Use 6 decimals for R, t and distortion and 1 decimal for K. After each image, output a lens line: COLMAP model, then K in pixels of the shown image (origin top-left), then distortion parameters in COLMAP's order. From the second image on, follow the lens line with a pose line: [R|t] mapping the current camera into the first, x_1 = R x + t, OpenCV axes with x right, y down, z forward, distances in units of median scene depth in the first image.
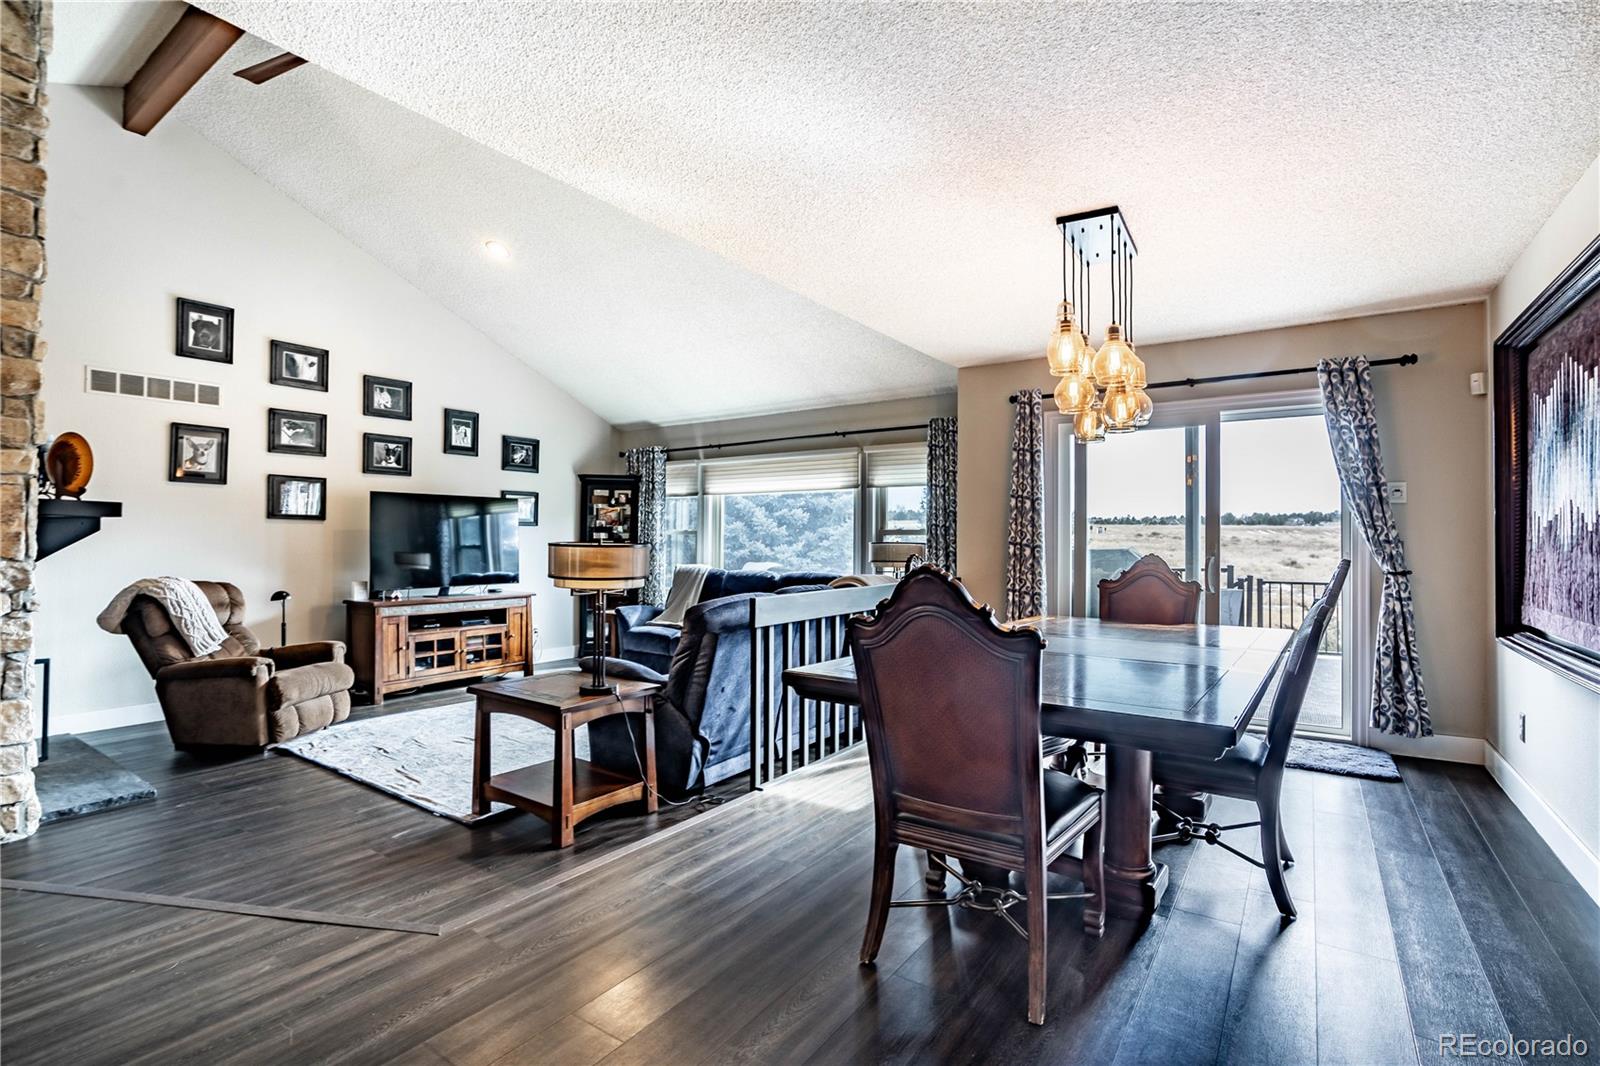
lens RADIAL K [[755.5, 0, 798.7], [0, 755.5, 537.8], [0, 0, 1]] dist [-0.050240, 0.017504]
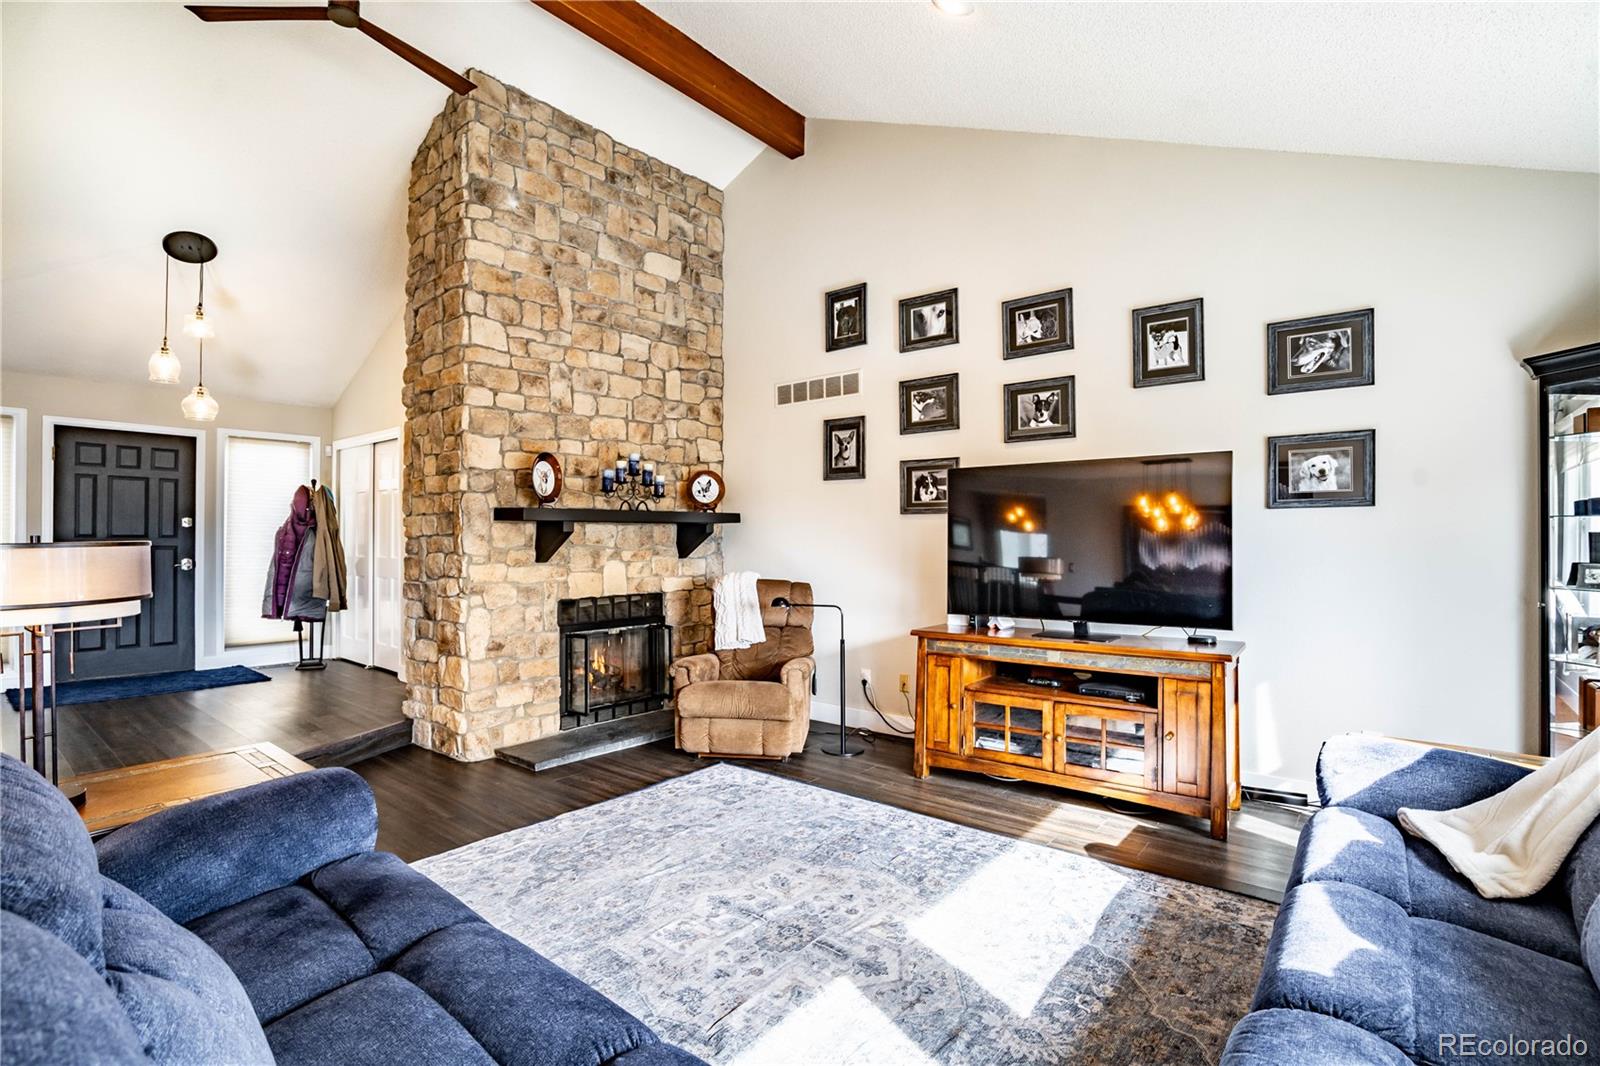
lens RADIAL K [[755.5, 0, 800.7], [0, 755.5, 532.9], [0, 0, 1]] dist [-0.050240, 0.017504]
pose [[-0.081419, -0.010098, -0.996629, 0.125961], [0.004650, 0.999934, -0.010512, 0.003085], [0.996669, -0.005490, -0.081367, 0.847512]]
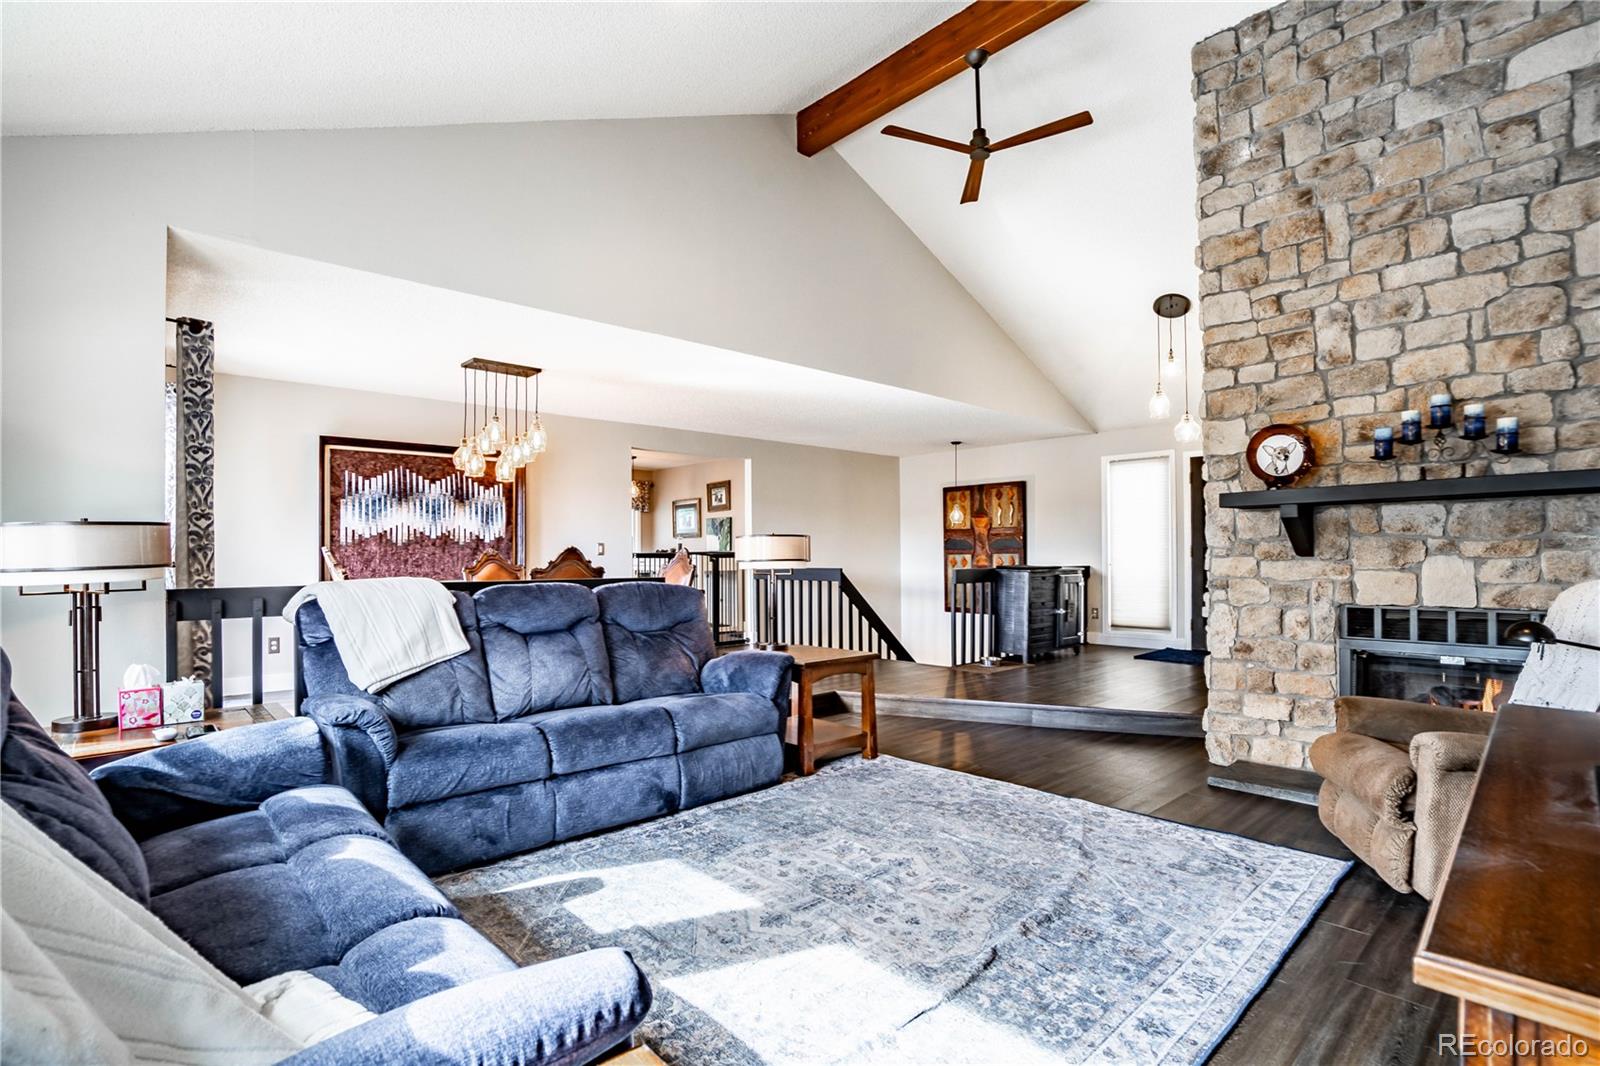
lens RADIAL K [[755.5, 0, 788.5], [0, 755.5, 553.6], [0, 0, 1]] dist [-0.050240, 0.017504]
pose [[-0.971950, 0.002981, 0.235168, -0.316878], [0.001033, 0.999964, -0.008408, 0.025101], [-0.235185, -0.007930, -0.971918, 1.206465]]
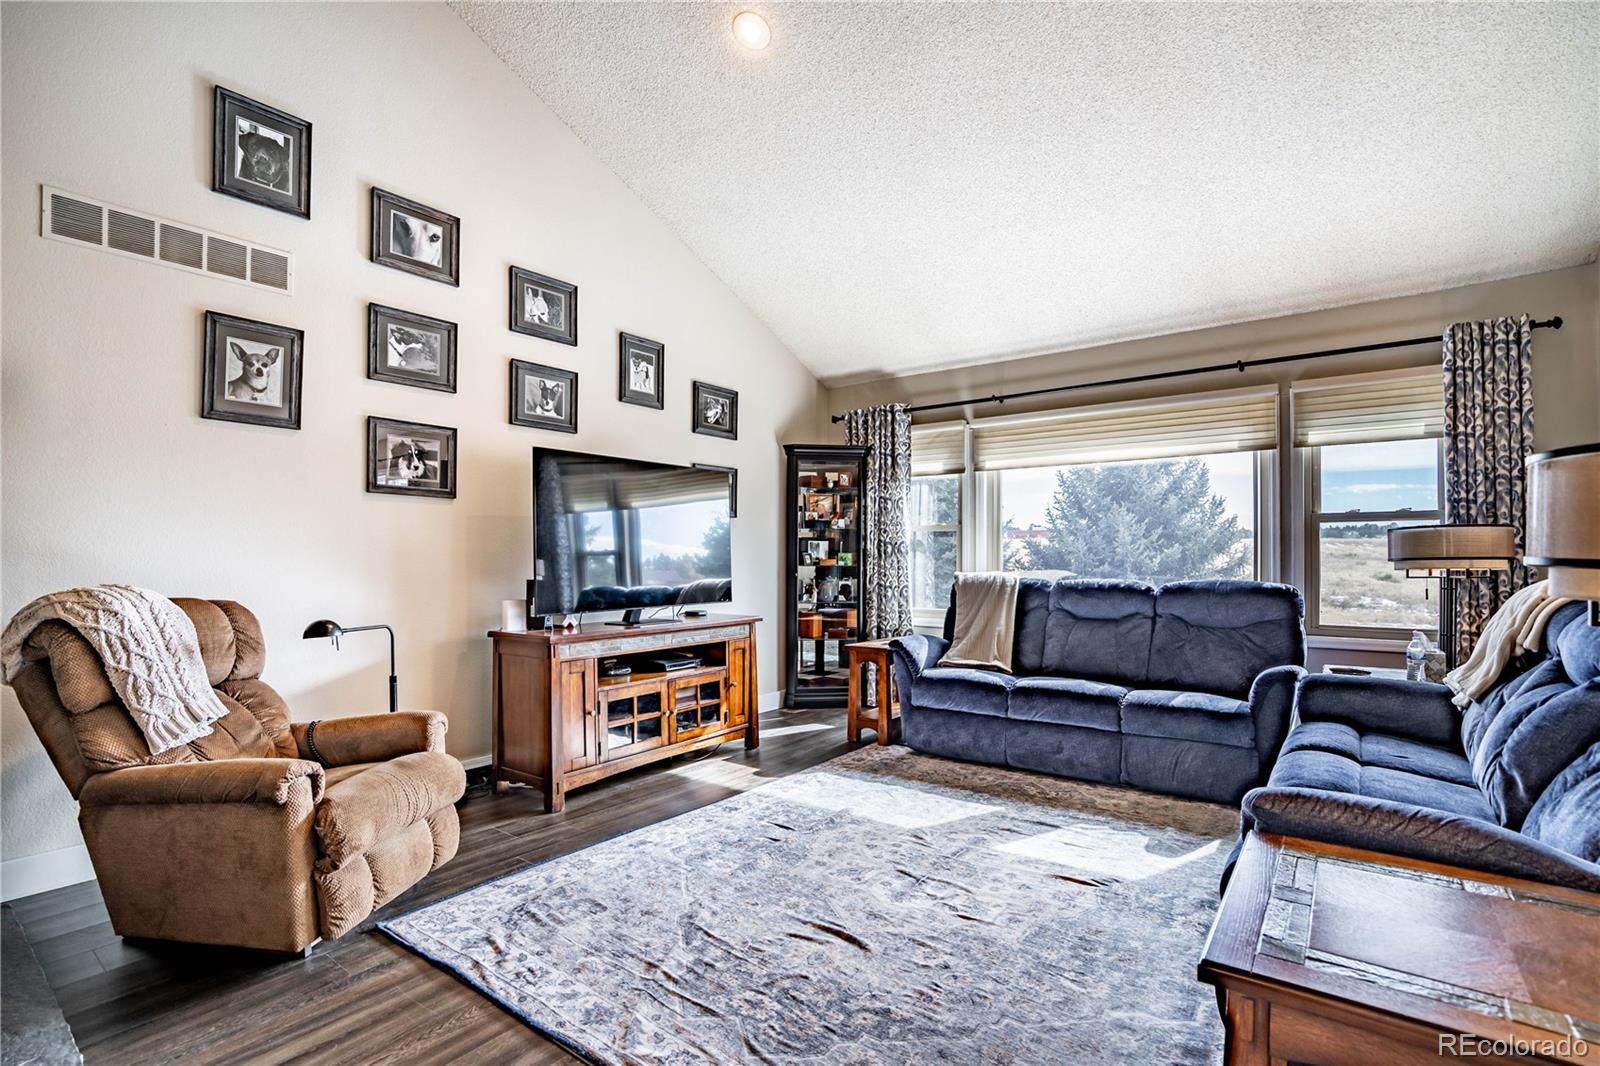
lens RADIAL K [[755.5, 0, 795.5], [0, 755.5, 561.2], [0, 0, 1]] dist [-0.050240, 0.017504]
pose [[0.998897, -0.006165, -0.046541, -0.314068], [0.006476, 0.999958, 0.006545, 0.023393], [0.046499, -0.006839, 0.998895, 0.381315]]
